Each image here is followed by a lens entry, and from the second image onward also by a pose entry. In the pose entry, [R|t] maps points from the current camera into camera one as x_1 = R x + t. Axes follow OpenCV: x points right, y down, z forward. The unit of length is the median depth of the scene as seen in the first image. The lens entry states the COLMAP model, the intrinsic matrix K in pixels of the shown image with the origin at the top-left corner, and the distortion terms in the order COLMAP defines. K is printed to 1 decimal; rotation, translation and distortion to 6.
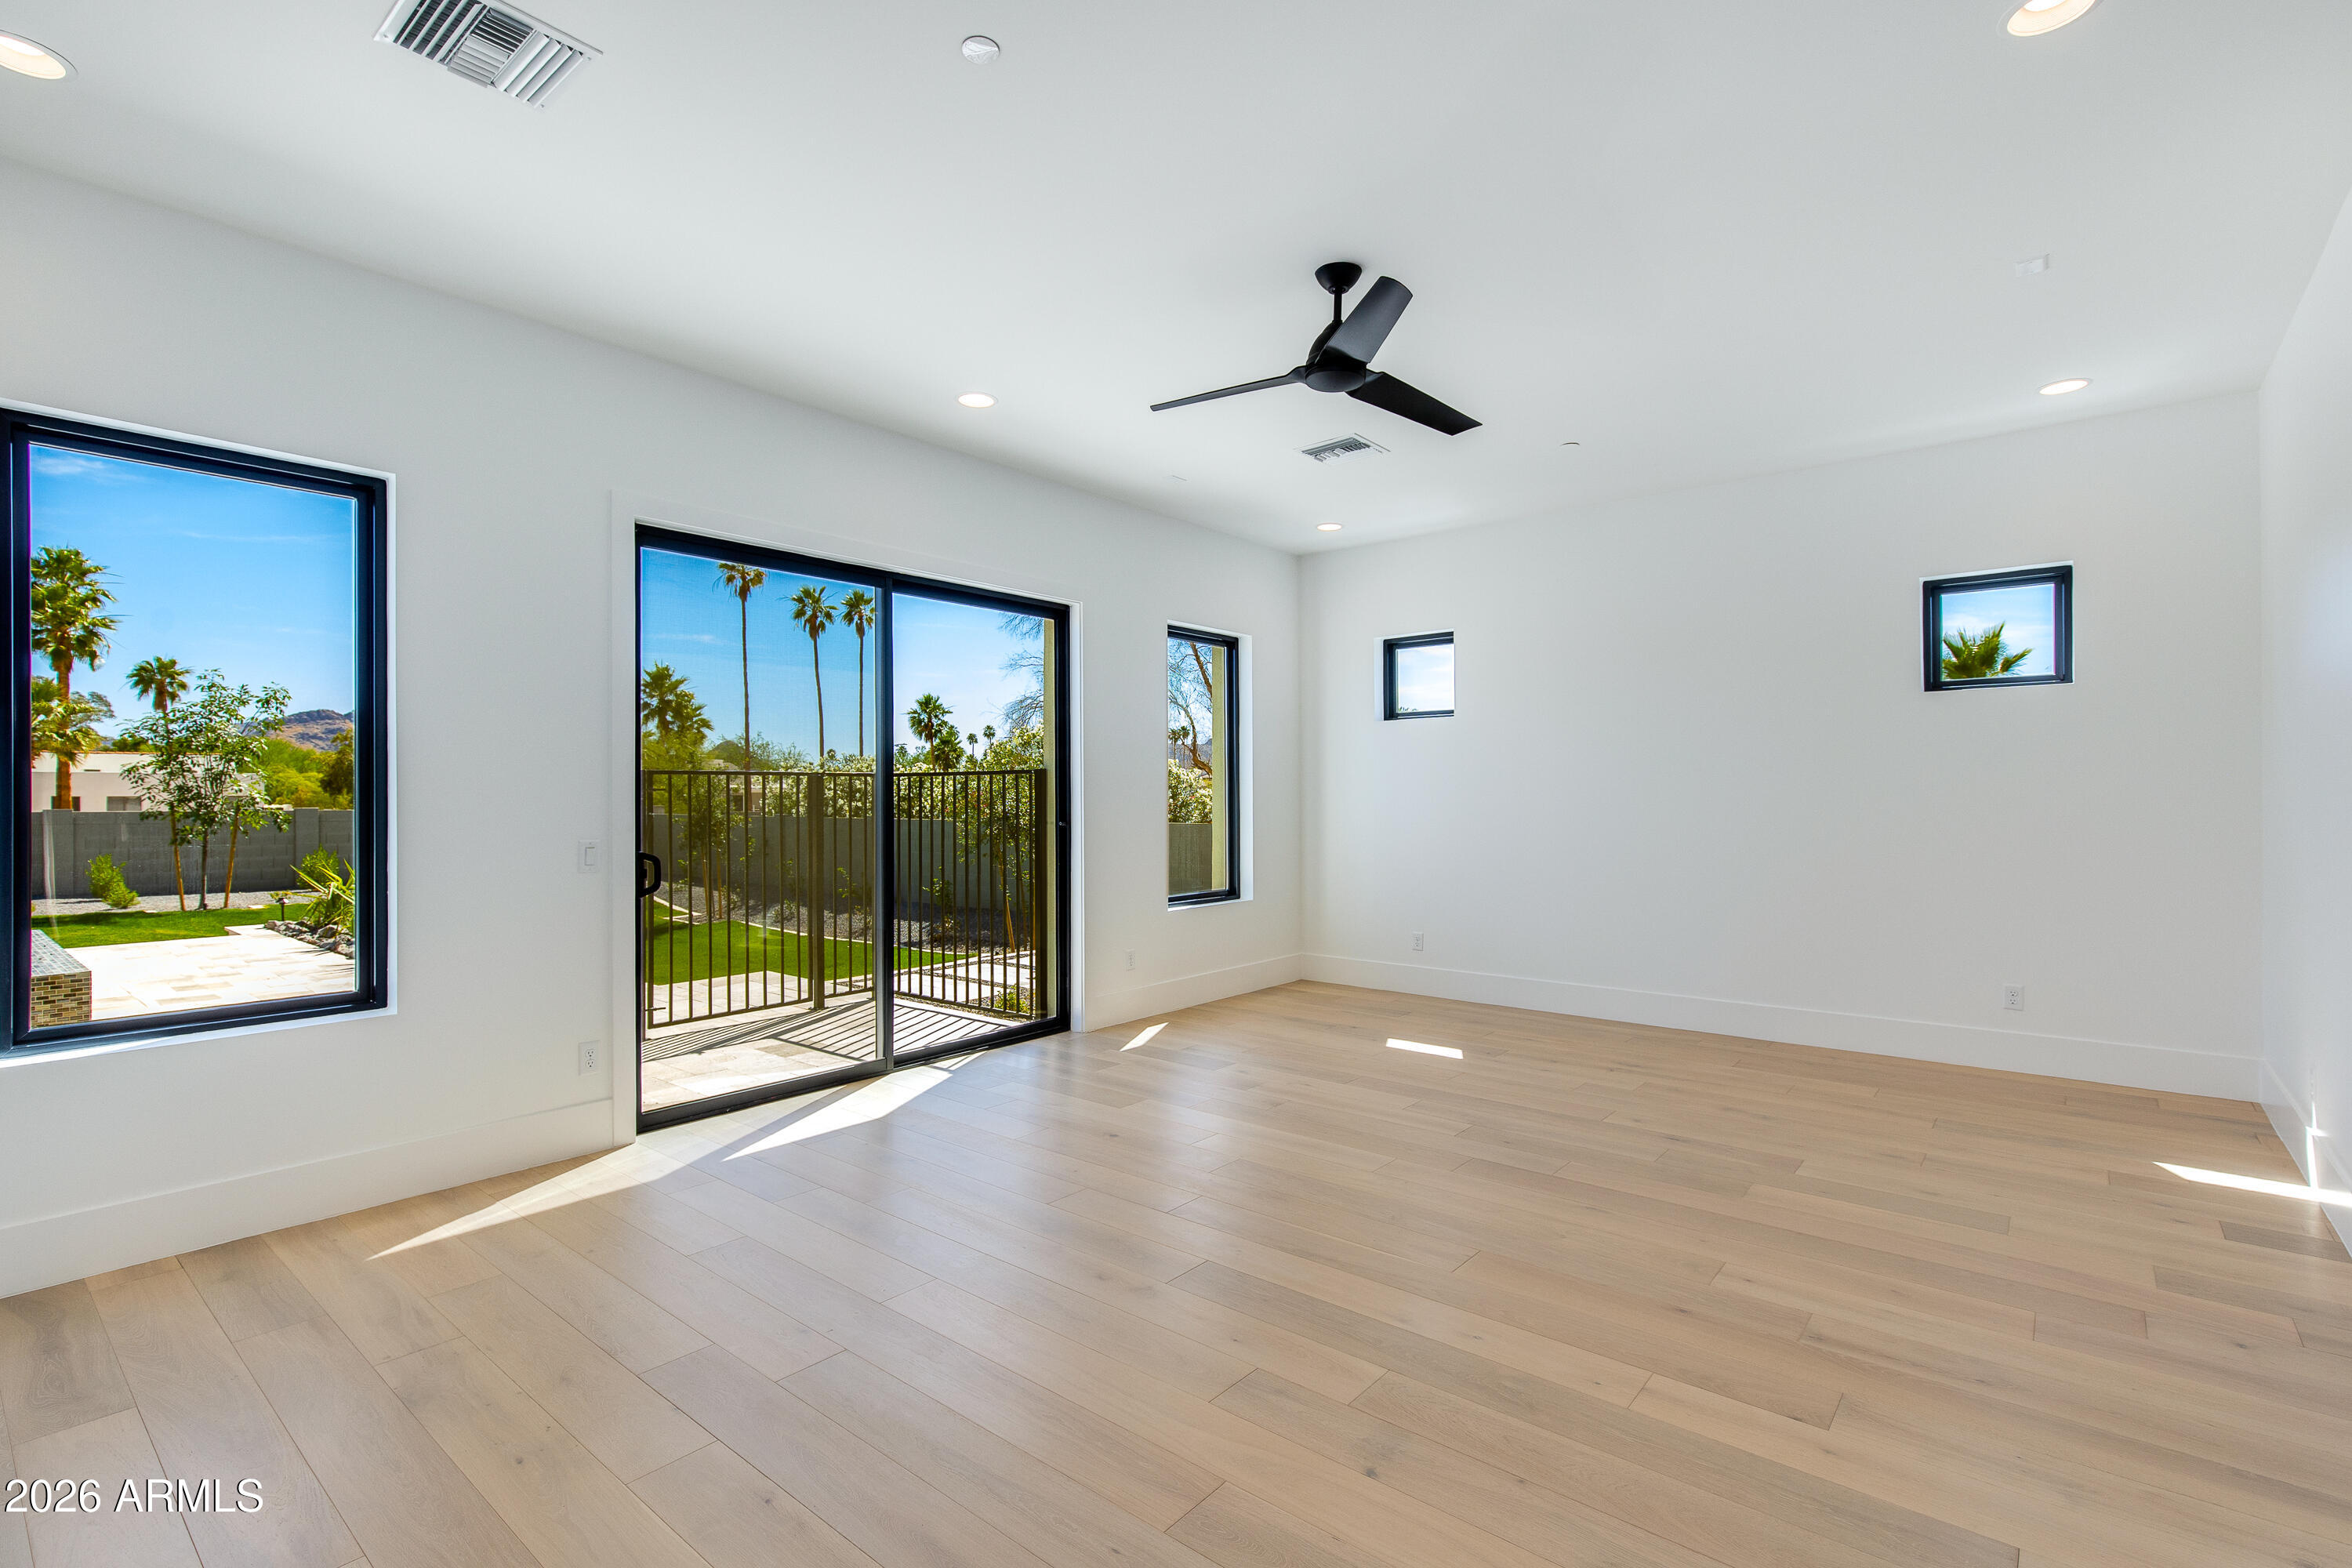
lens RADIAL K [[1068.0, 0, 1176.0], [0, 1068.0, 784.0], [0, 0, 1]] dist [0.000126, 0.000289]
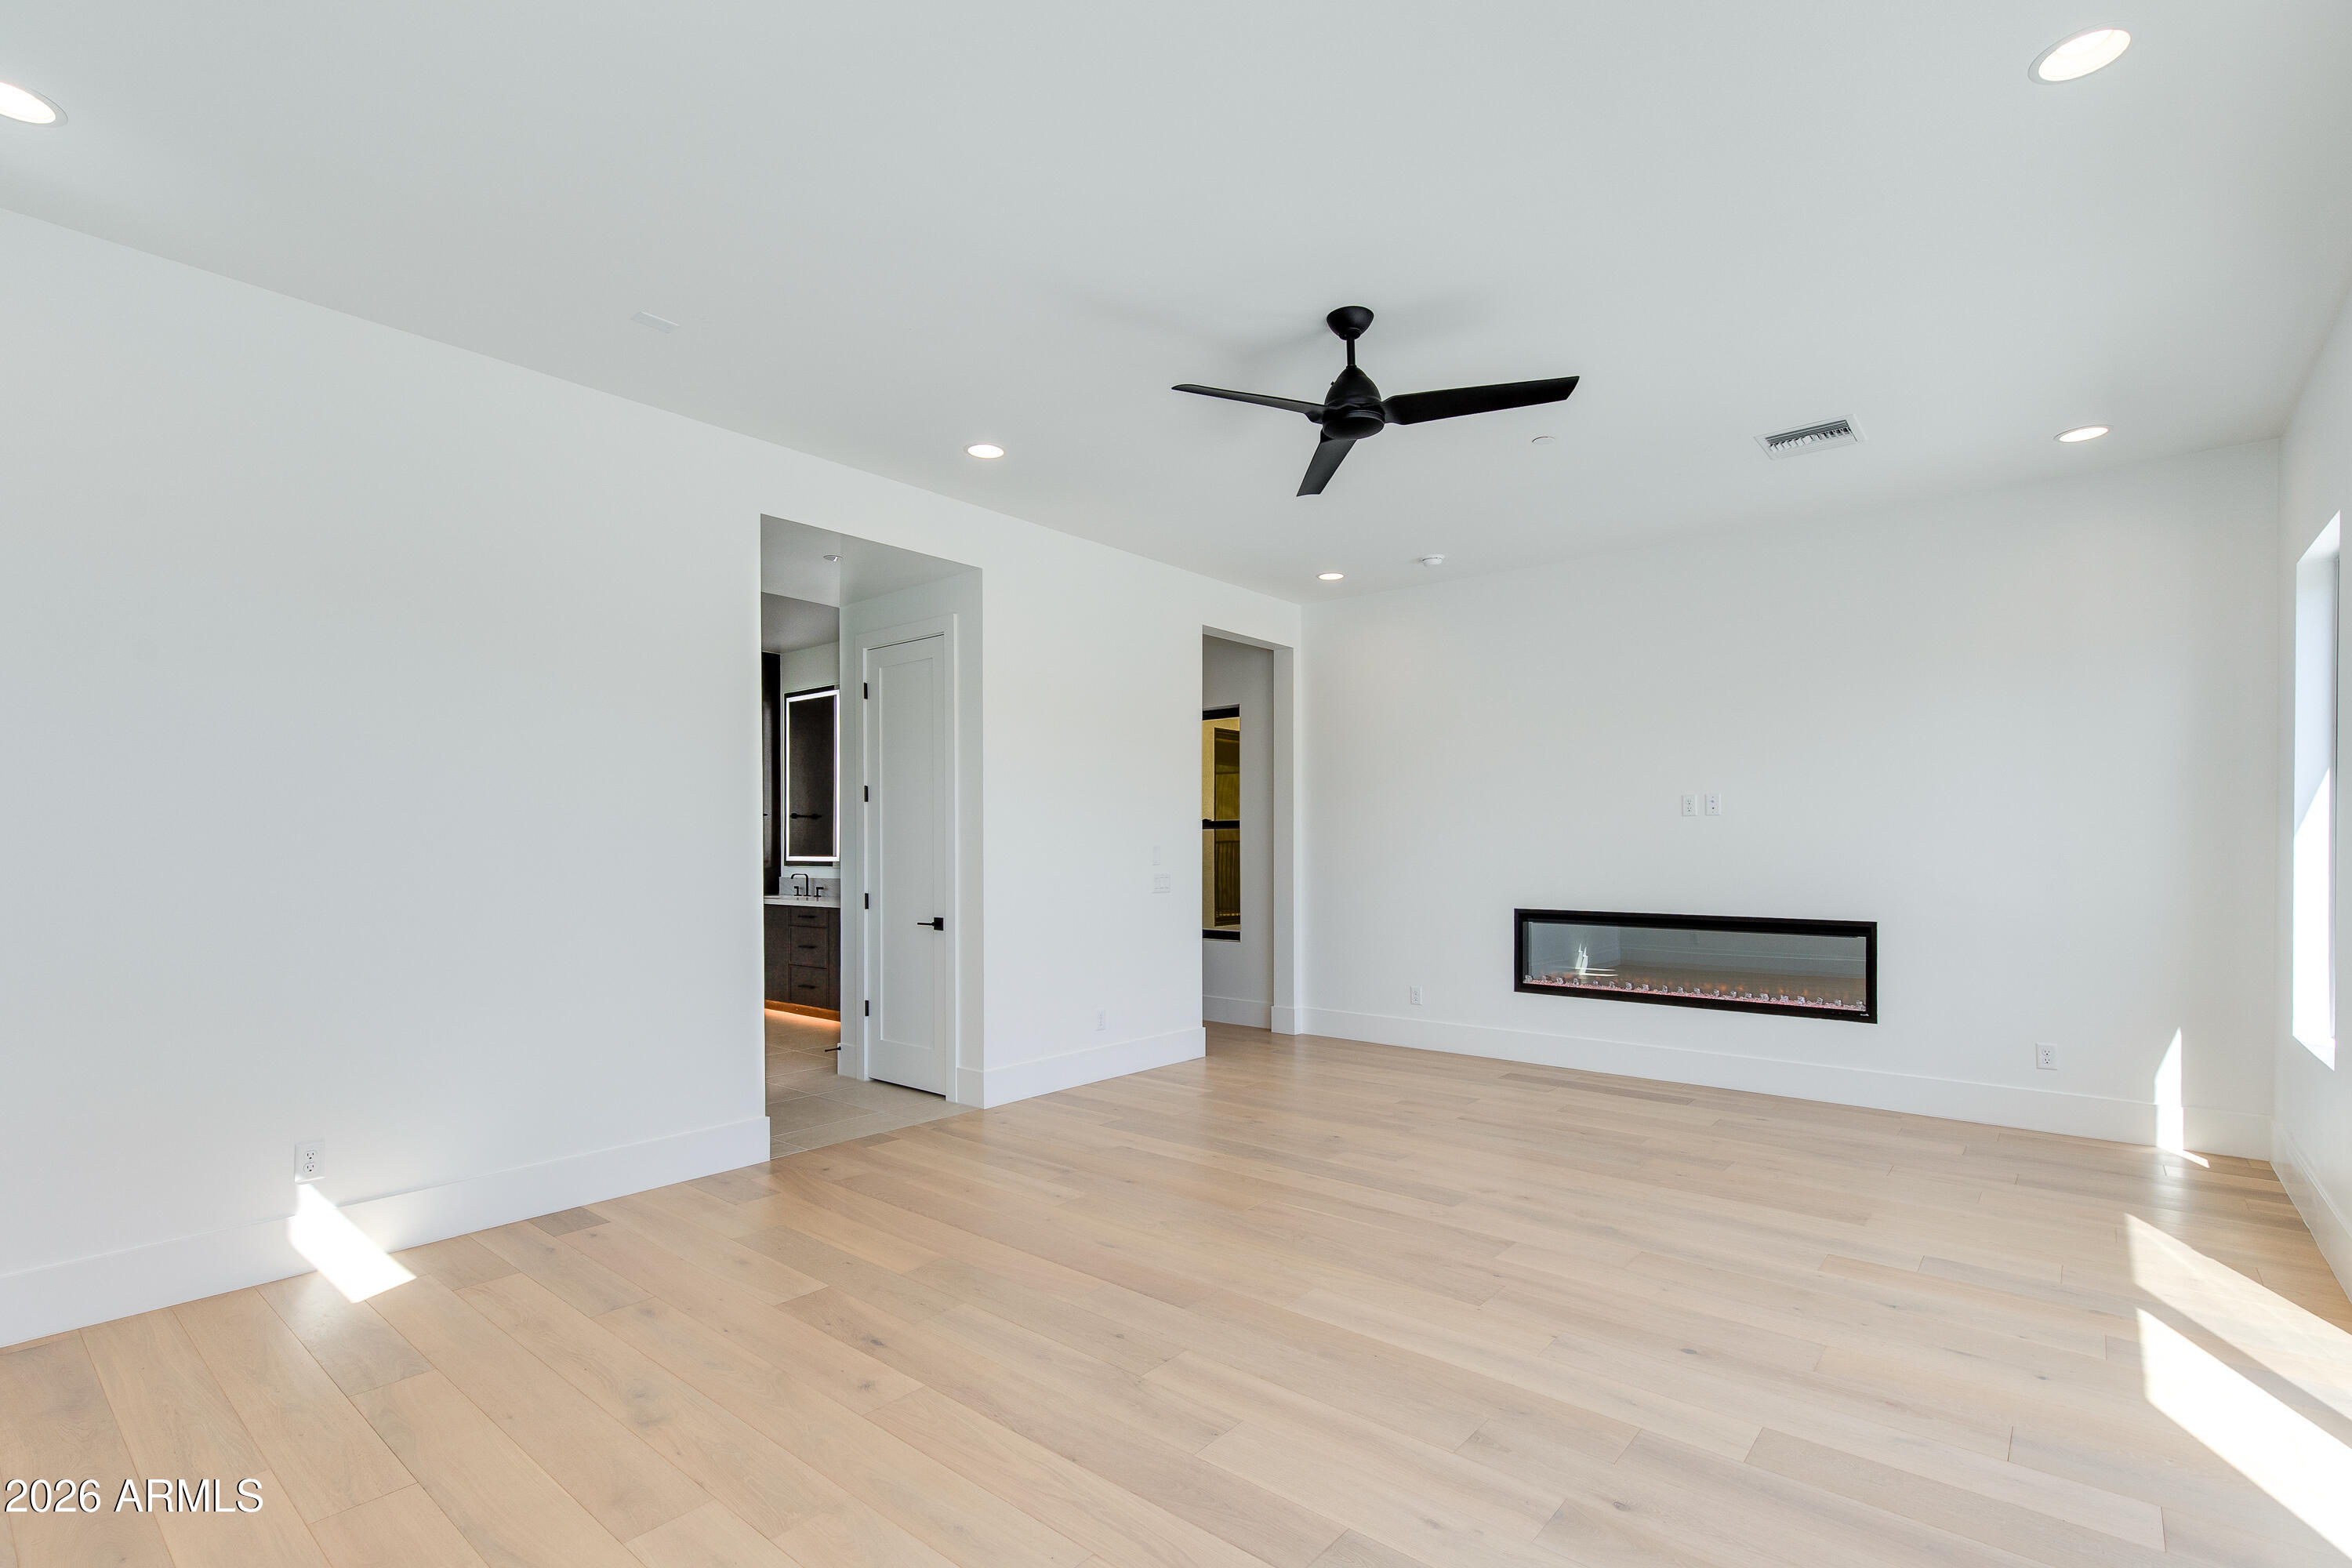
lens RADIAL K [[1070.8, 0, 1147.4], [0, 1070.8, 877.2], [0, 0, 1]] dist [0.003460, 0.000386]
pose [[-0.999522, 0.004686, 0.030569, 0.310277], [0.005271, 0.999804, 0.019074, 0.015031], [-0.030473, 0.019226, -0.999351, 1.998015]]
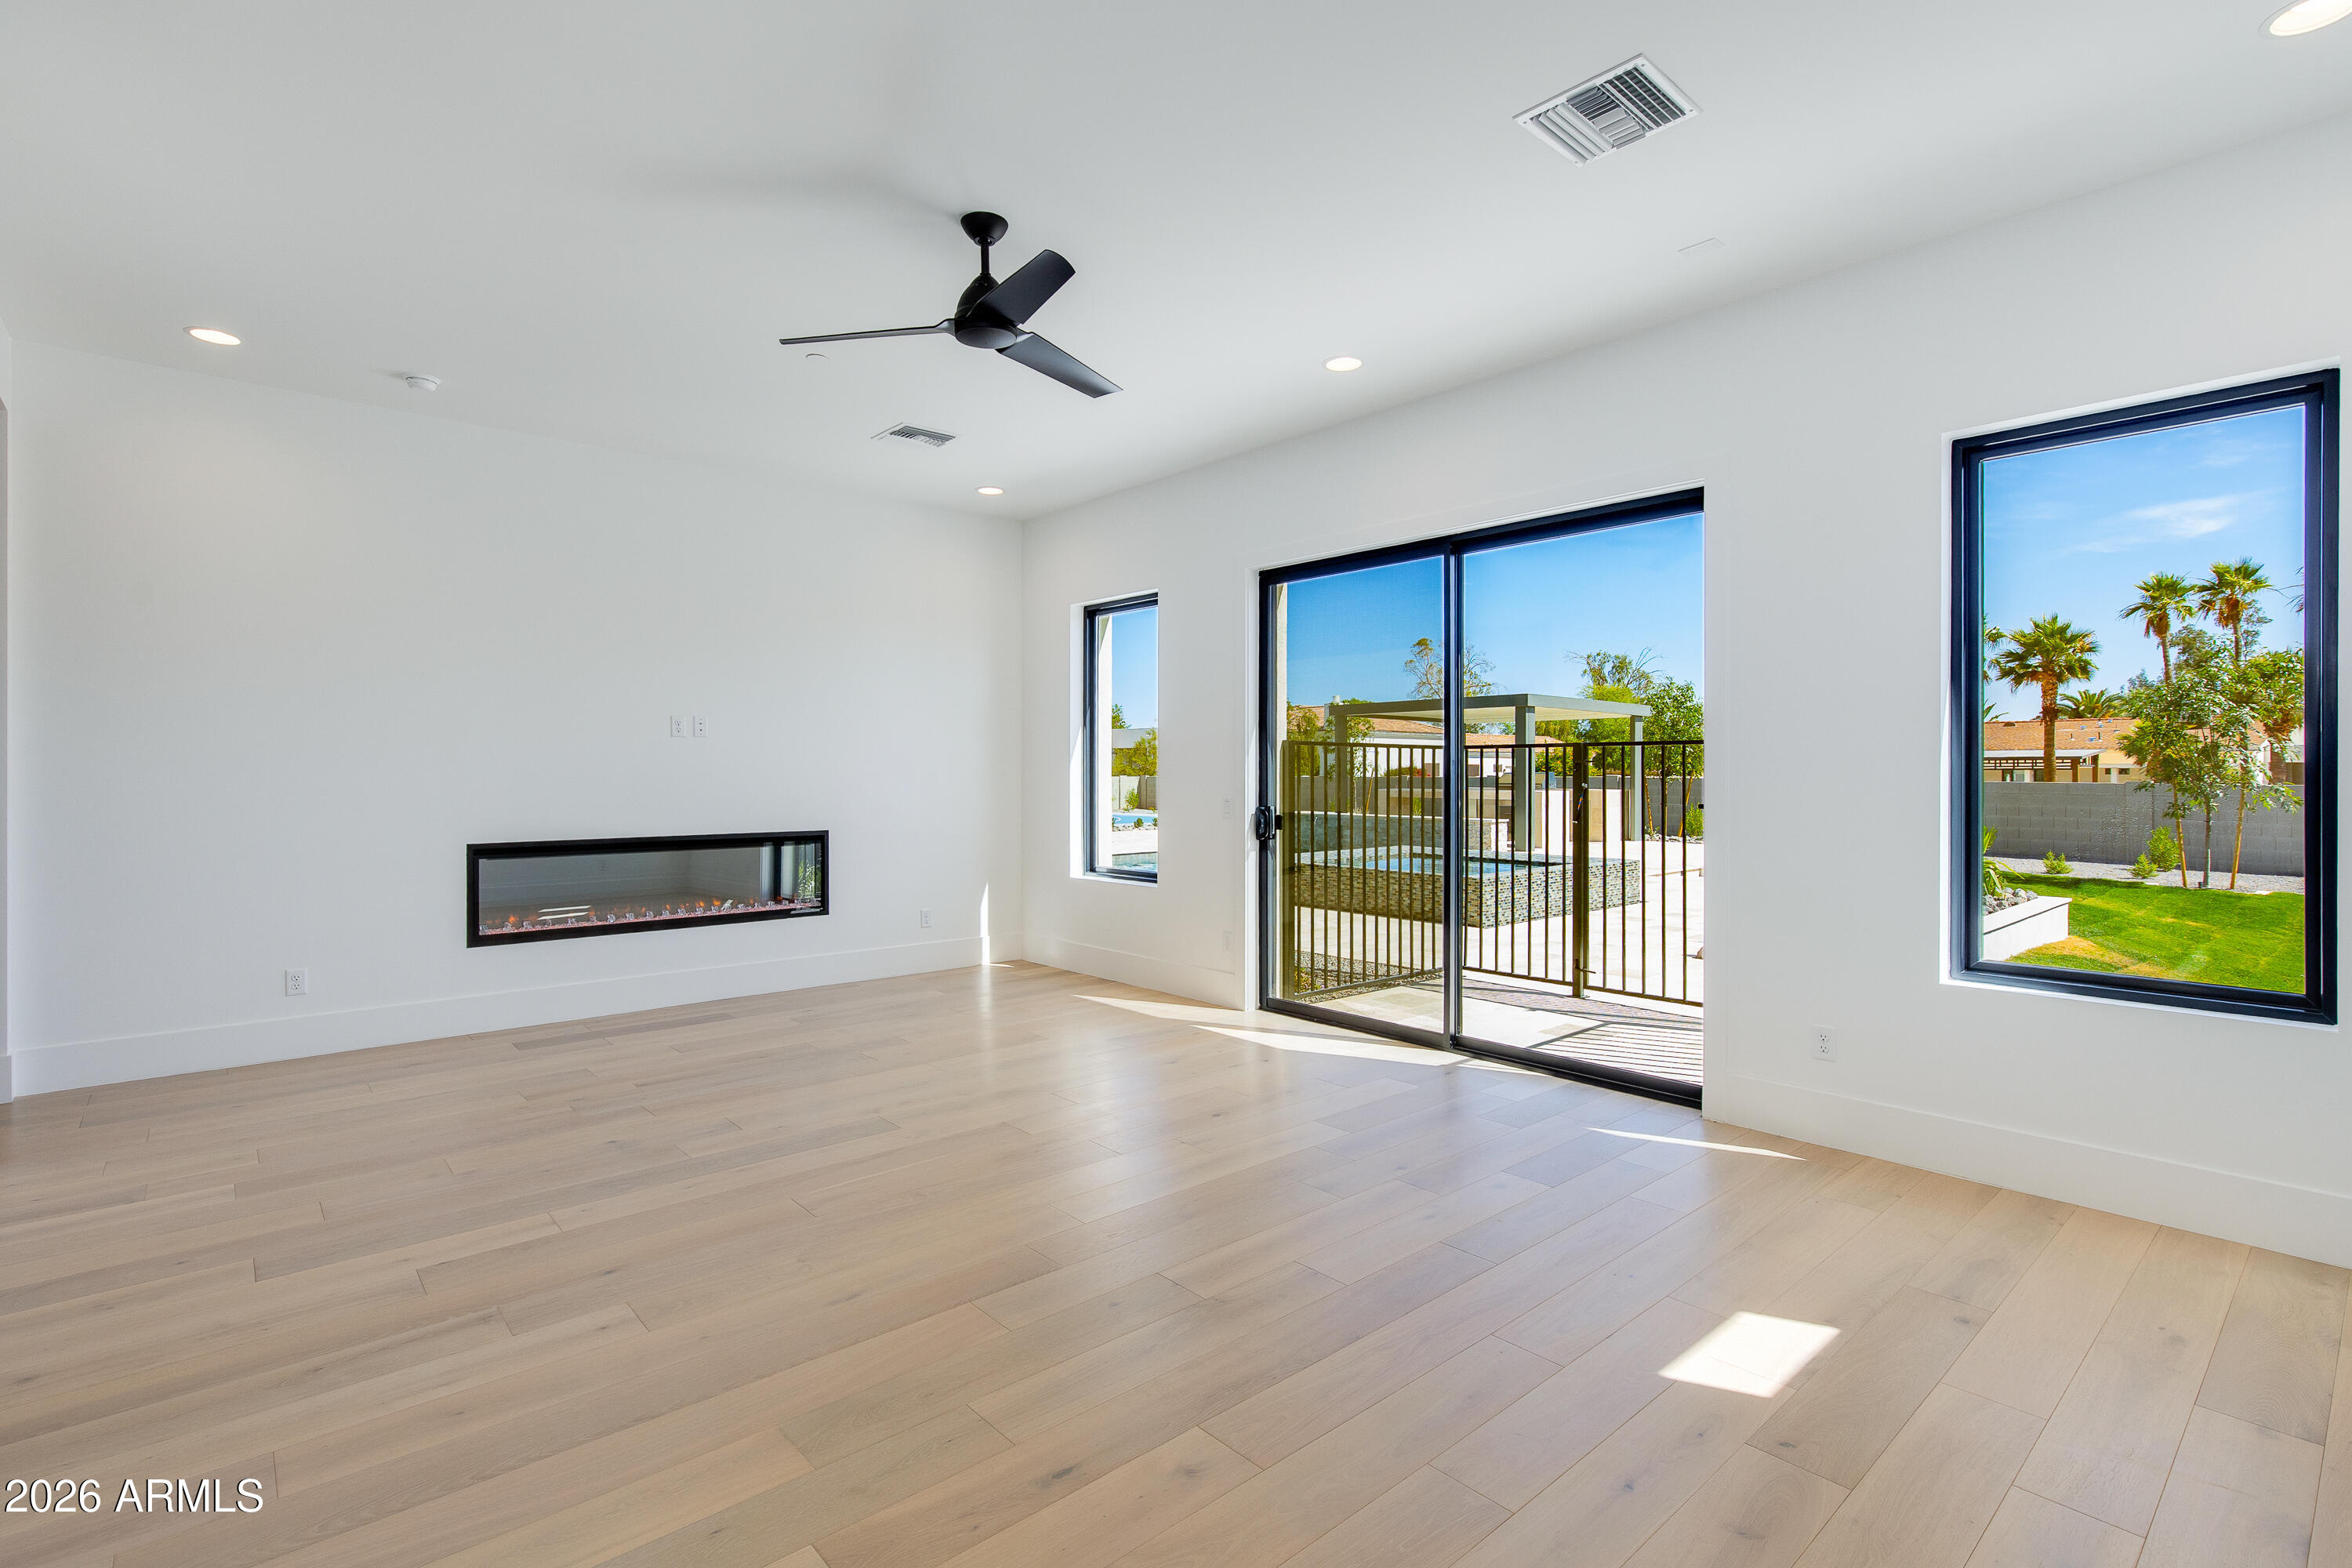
lens RADIAL K [[1118.2, 0, 1176.0], [0, 1118.2, 784.0], [0, 0, 1]] dist [0.009826, -0.000456]
pose [[-0.160107, 0.014911, -0.986987, 1.127102], [0.010369, 0.999856, 0.013424, 0.013642], [0.987045, -0.008085, -0.160238, 1.338652]]
